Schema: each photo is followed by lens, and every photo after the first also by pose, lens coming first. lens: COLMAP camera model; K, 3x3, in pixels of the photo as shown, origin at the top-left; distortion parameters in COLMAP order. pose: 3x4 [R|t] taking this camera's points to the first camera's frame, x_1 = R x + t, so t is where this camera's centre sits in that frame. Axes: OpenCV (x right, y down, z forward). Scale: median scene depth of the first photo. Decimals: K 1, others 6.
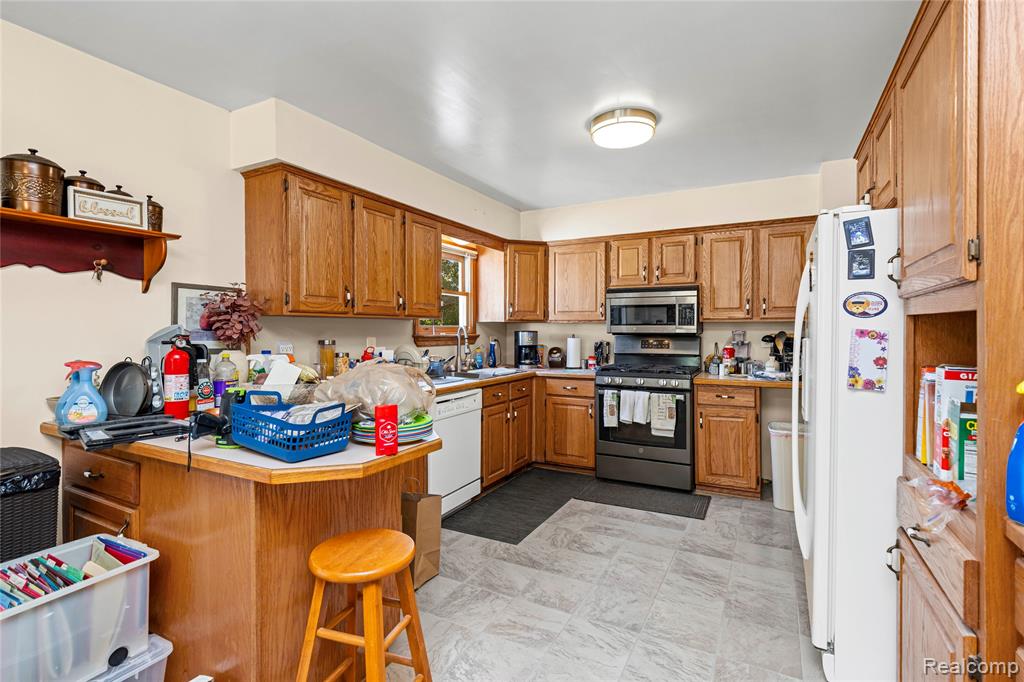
lens RADIAL K [[489.2, 0, 512.0], [0, 489.2, 341.0], [0, 0, 1]] dist [-0.000472, 0.000216]
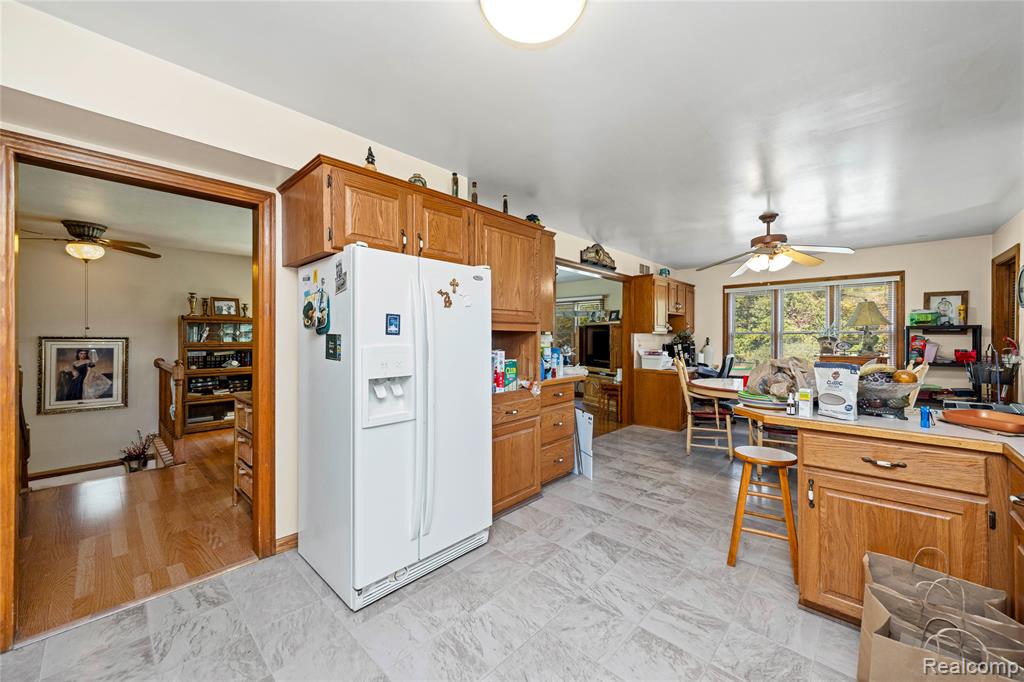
lens RADIAL K [[386.3, 0, 509.9], [0, 386.3, 334.5], [0, 0, 1]] dist [-0.002830, -0.000076]
pose [[-0.964882, 0.001701, 0.262679, 0.097766], [0.005953, 0.999864, 0.015391, -0.023708], [-0.262618, 0.016414, -0.964760, 1.052651]]
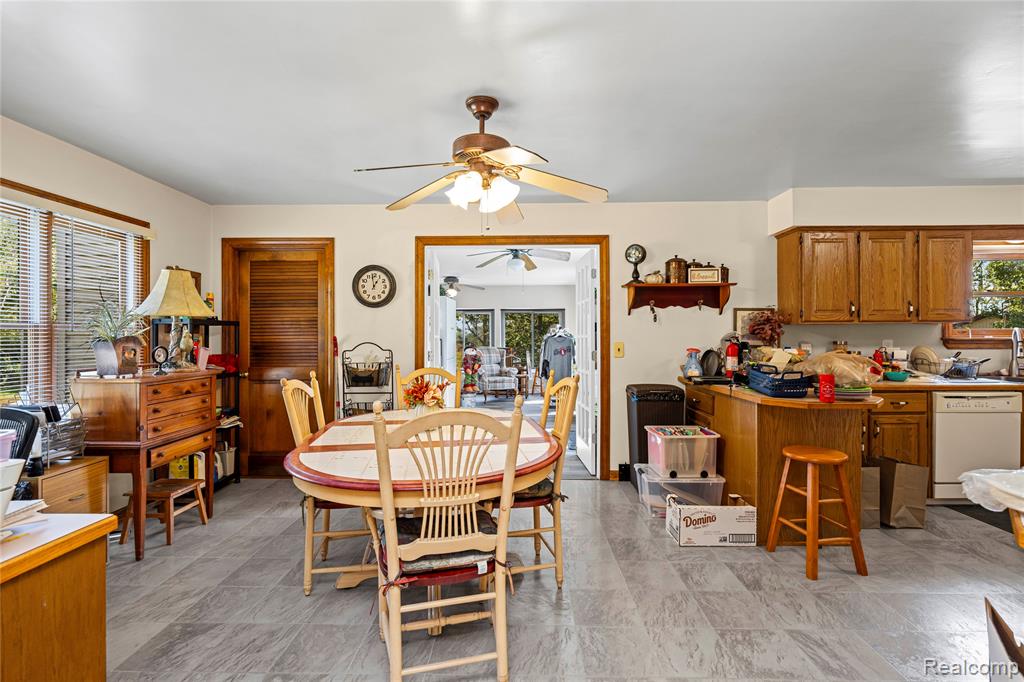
lens RADIAL K [[457.4, 0, 512.4], [0, 457.4, 332.9], [0, 0, 1]] dist [0.001887, 0.000700]
pose [[0.451021, -0.009310, -0.892465, 0.286010], [-0.015540, 0.999712, -0.018282, 0.010354], [0.892378, 0.022114, 0.450746, -0.316103]]
